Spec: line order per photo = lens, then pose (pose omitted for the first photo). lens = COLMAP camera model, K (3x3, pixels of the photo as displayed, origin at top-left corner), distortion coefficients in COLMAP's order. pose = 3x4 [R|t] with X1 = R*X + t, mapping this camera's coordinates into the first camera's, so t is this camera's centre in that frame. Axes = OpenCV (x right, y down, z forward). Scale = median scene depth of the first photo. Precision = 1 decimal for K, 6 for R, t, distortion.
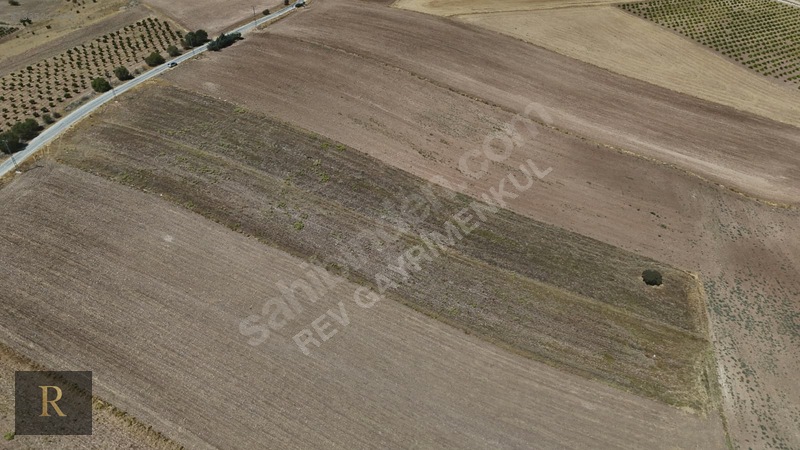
lens RADIAL K [[588.5, 0, 399.8], [0, 588.5, 228.0], [0, 0, 1]] dist [0.076796, -0.077943]
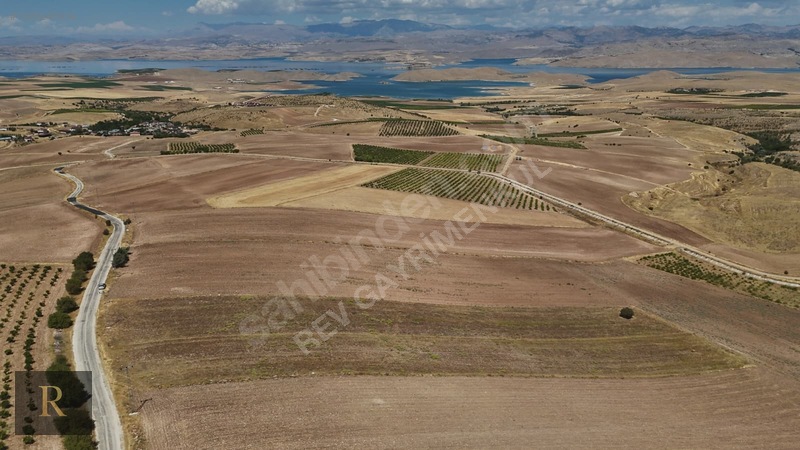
lens RADIAL K [[588.5, 0, 399.5], [0, 588.5, 229.8], [0, 0, 1]] dist [0.076796, -0.077943]
pose [[0.753889, -0.196660, 0.626879, -0.658804], [0.408700, 0.887440, -0.213105, -0.005698], [-0.514408, 0.416863, 0.749406, 0.180648]]
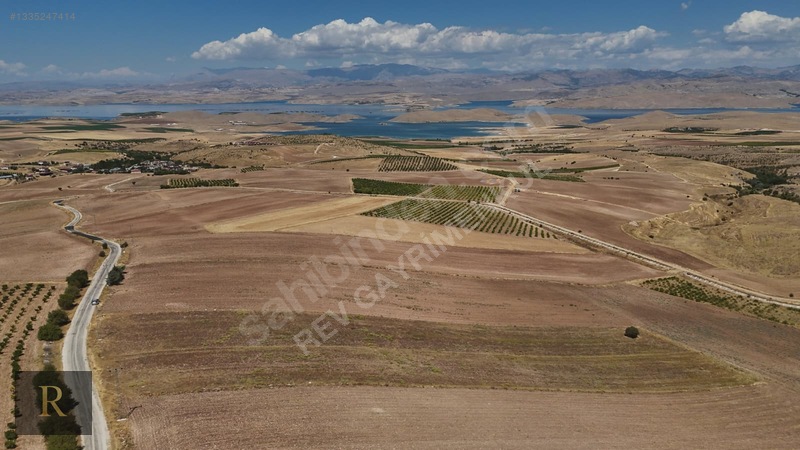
lens RADIAL K [[588.5, 0, 399.4], [0, 588.5, 230.4], [0, 0, 1]] dist [0.076796, -0.077943]
pose [[0.752684, -0.158318, 0.639064, -0.658066], [0.413308, 0.869186, -0.271464, 0.028557], [-0.512488, 0.468457, 0.719656, 0.208541]]
